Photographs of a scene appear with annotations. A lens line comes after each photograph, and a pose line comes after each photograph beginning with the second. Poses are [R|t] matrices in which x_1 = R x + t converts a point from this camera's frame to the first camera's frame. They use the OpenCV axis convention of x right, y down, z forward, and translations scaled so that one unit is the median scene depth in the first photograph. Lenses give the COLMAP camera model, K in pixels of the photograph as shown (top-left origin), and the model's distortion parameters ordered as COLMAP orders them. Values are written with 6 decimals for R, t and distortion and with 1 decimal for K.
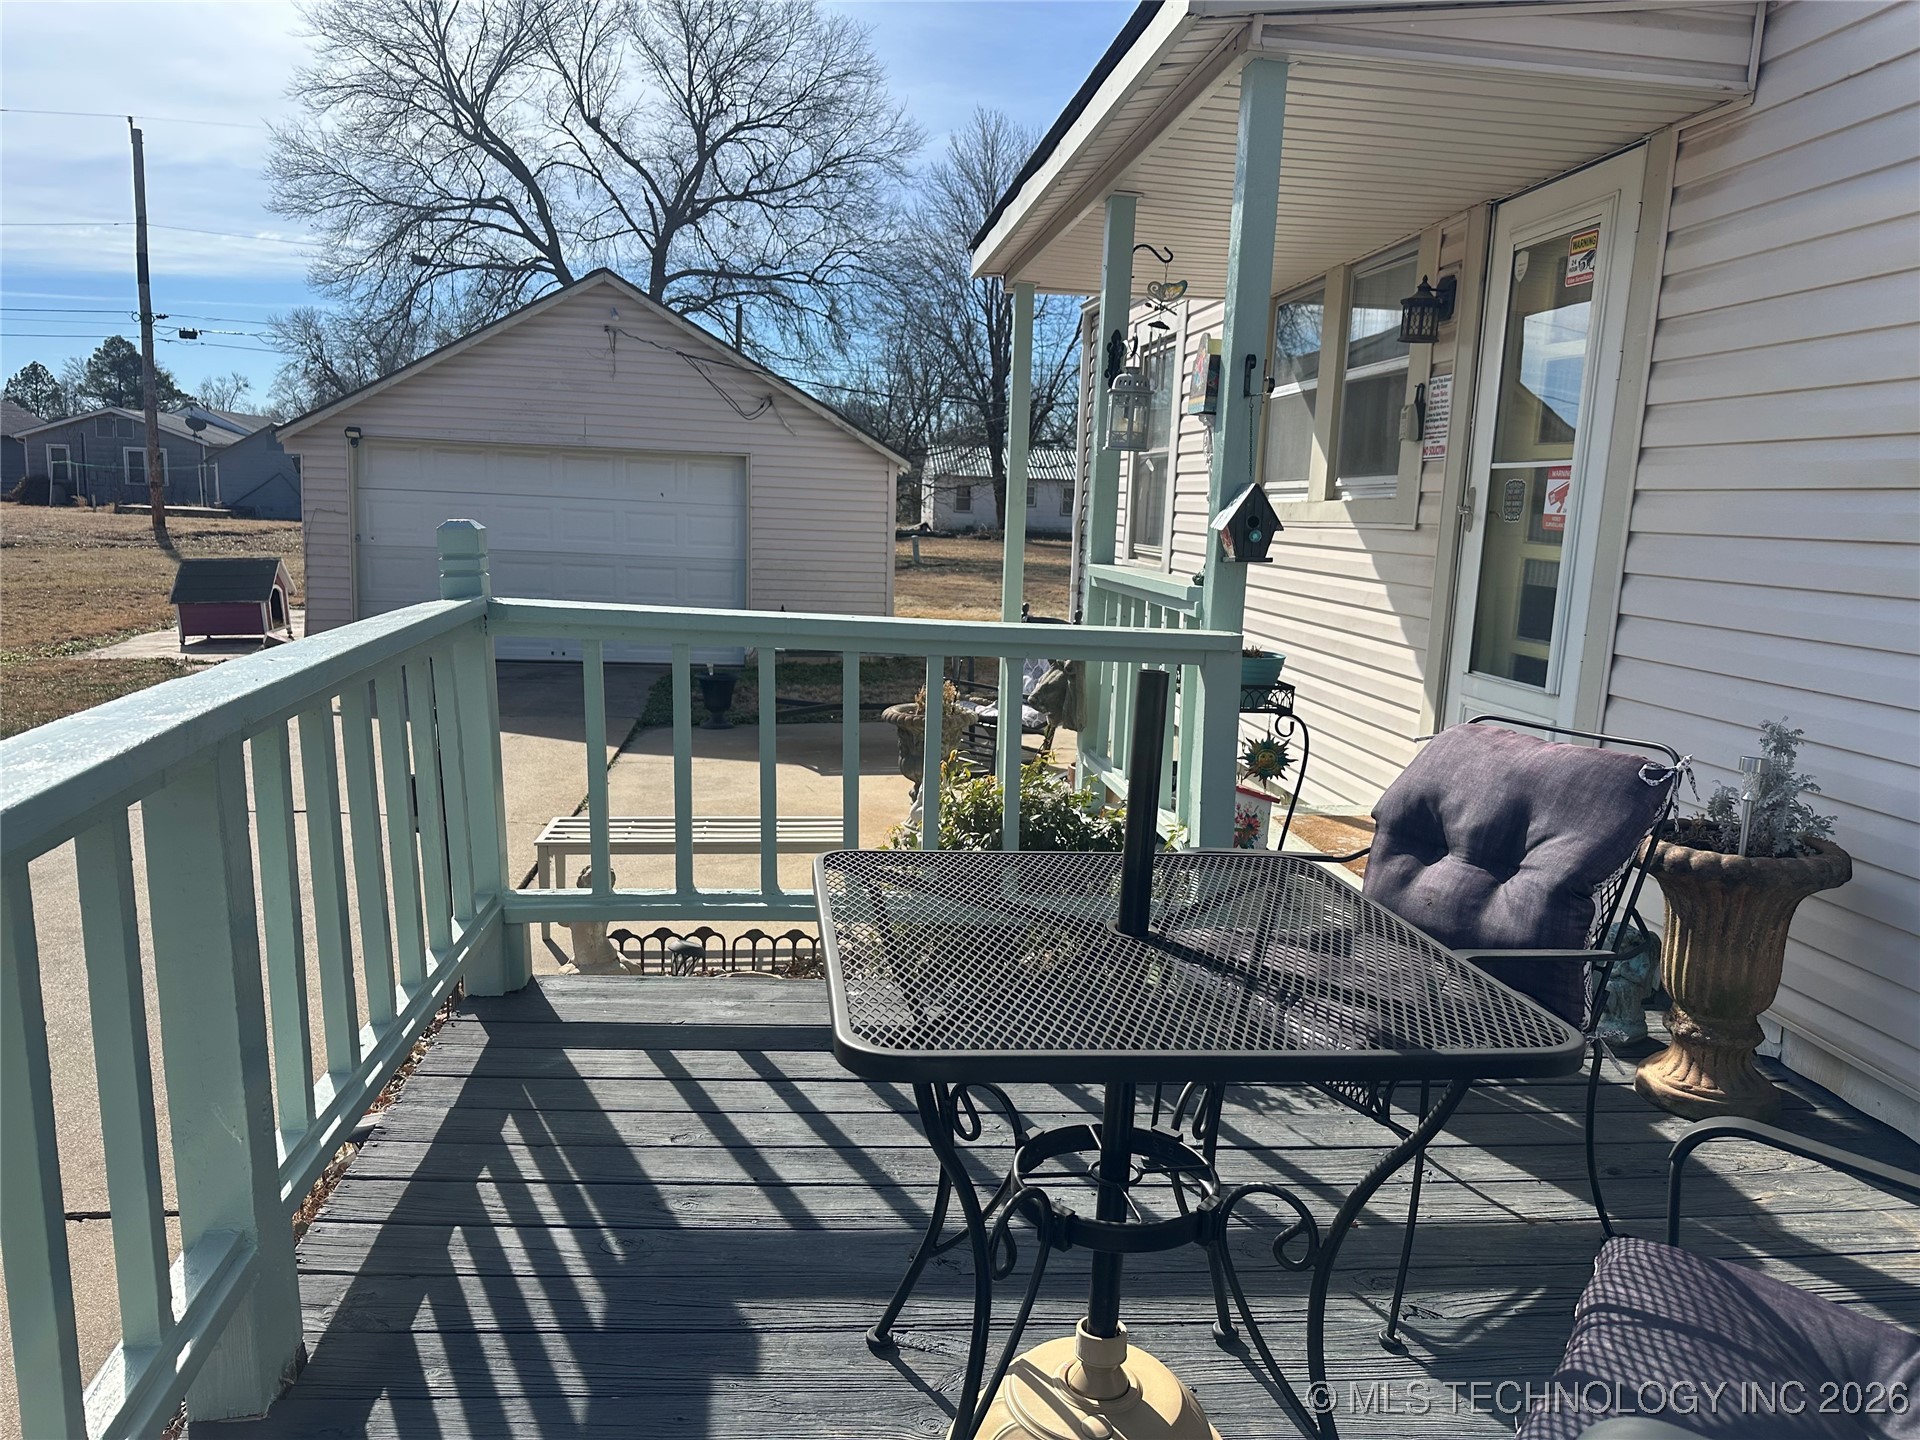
lens RADIAL K [[1351.0, 0, 966.1], [0, 1351.0, 723.0], [0, 0, 1]] dist [0.026984, -0.029151]
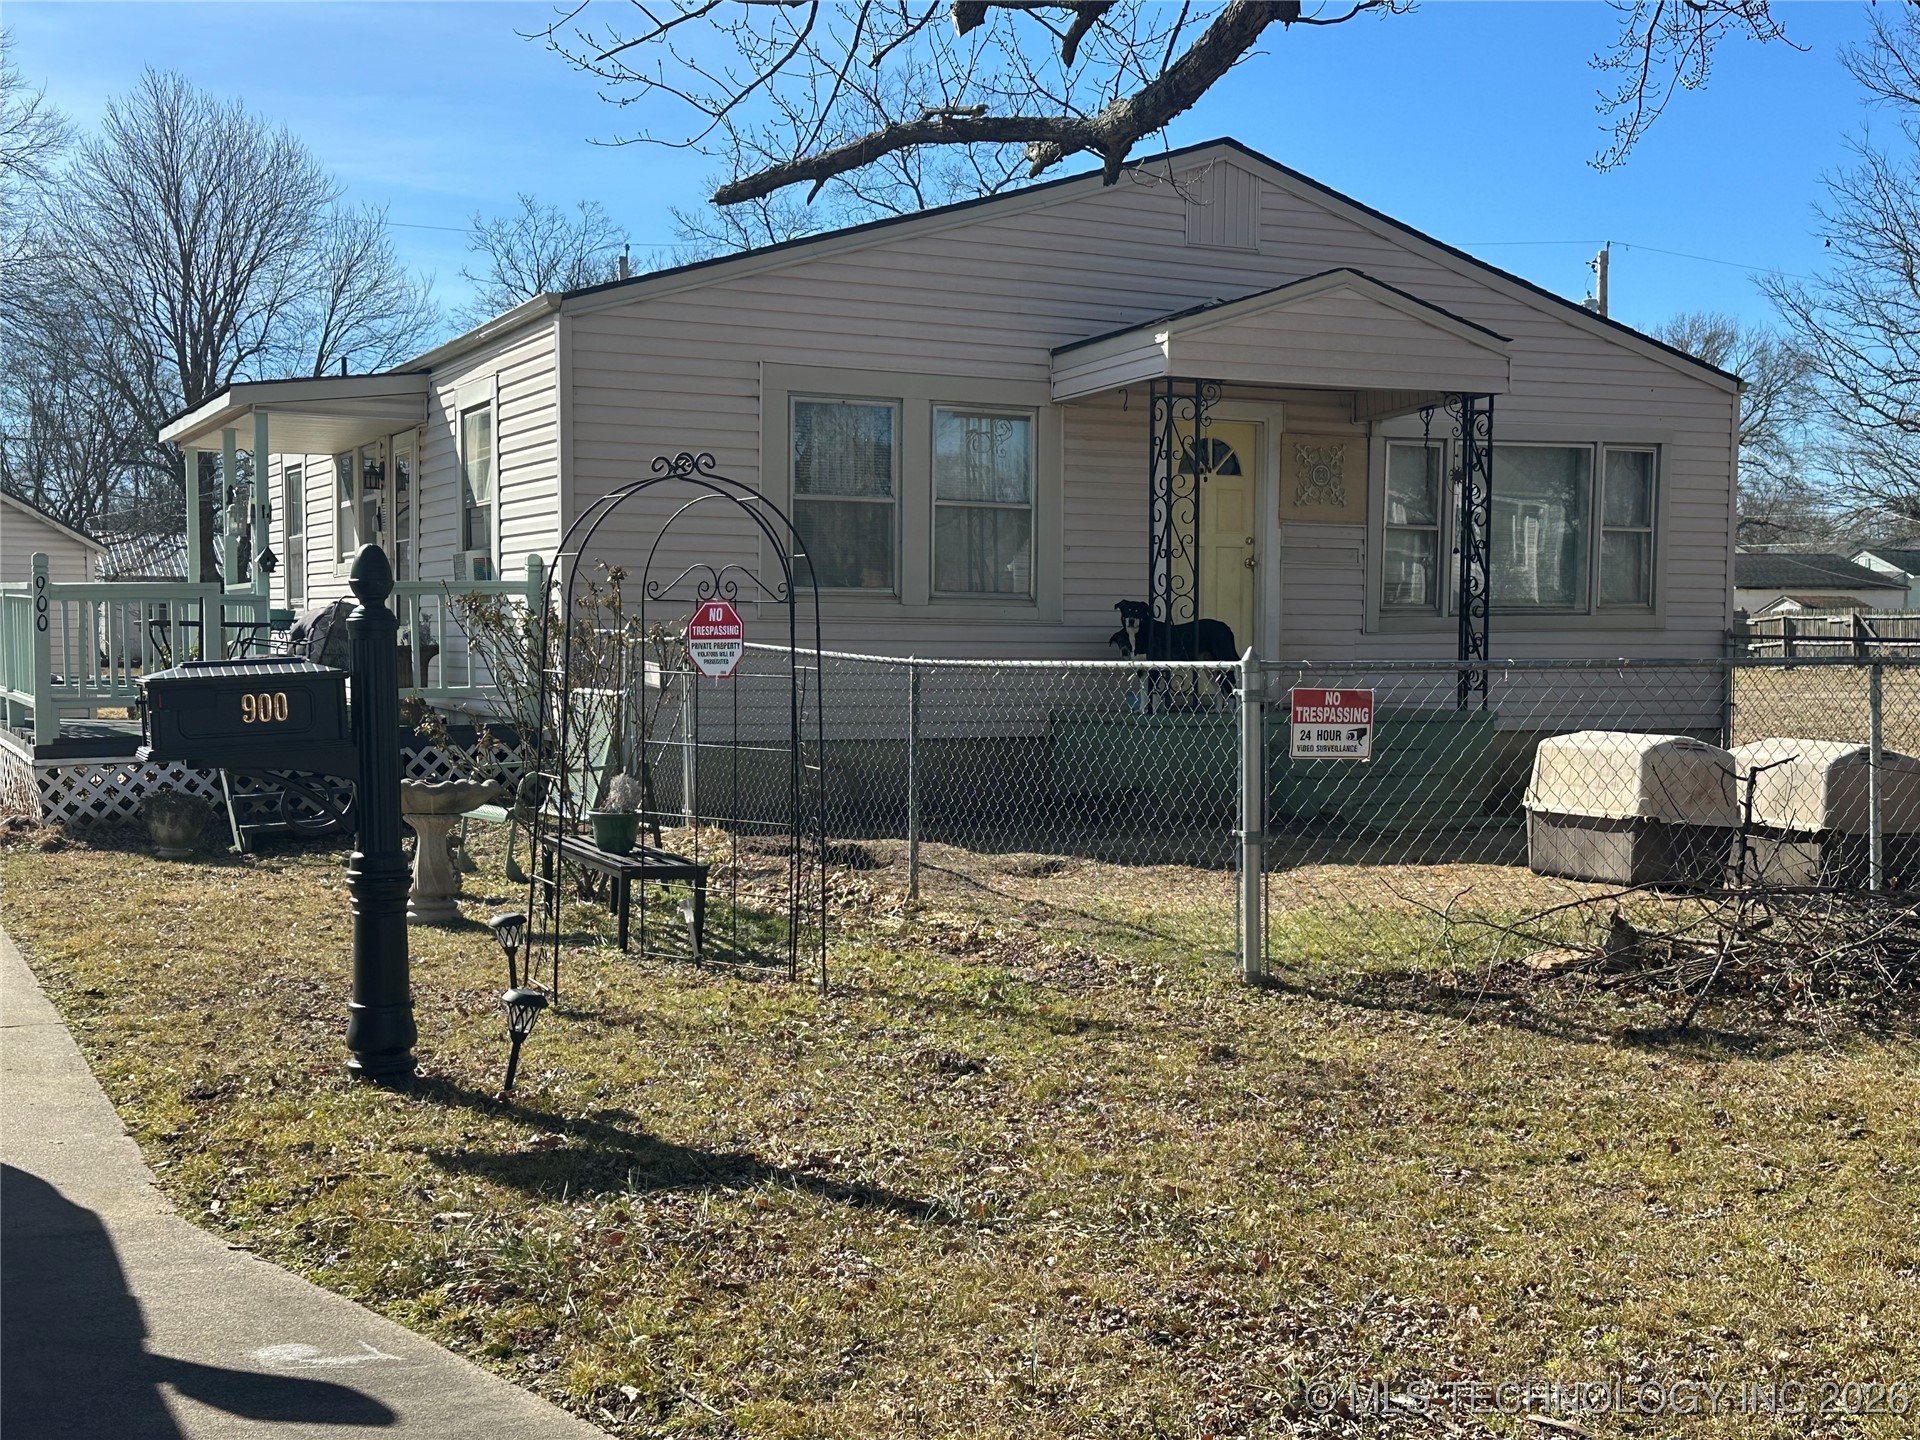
lens RADIAL K [[2349.1, 0, 957.5], [0, 2349.1, 729.0], [0, 0, 1]] dist [0.080273, 0.000000]
pose [[0.947121, -0.044338, 0.317798, -0.001951], [0.080834, 0.991435, -0.102583, 0.073855], [-0.310527, 0.122848, 0.942593, -0.365407]]
